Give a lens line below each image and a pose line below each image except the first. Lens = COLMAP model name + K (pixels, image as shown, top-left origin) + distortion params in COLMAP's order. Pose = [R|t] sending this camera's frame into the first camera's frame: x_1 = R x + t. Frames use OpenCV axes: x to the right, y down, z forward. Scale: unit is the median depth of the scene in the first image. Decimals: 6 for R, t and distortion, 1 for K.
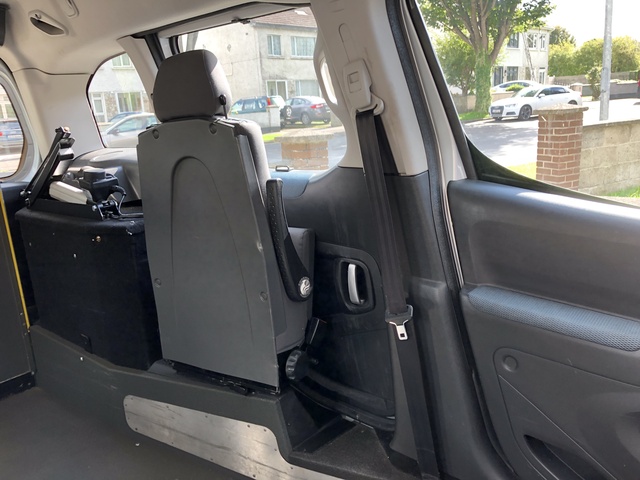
lens RADIAL K [[519.7, 0, 319.2], [0, 519.7, 236.4], [0, 0, 1]] dist [0.059751, -0.084778]
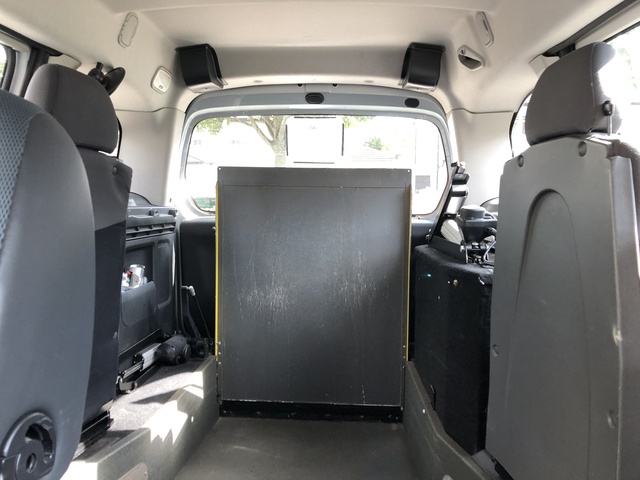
lens RADIAL K [[519.7, 0, 319.2], [0, 519.7, 236.4], [0, 0, 1]] dist [0.059751, -0.084778]
pose [[0.628682, 0.128444, -0.766981, 0.116193], [-0.224772, 0.974183, -0.021098, -0.001514], [0.744470, 0.185660, 0.641322, 0.297458]]
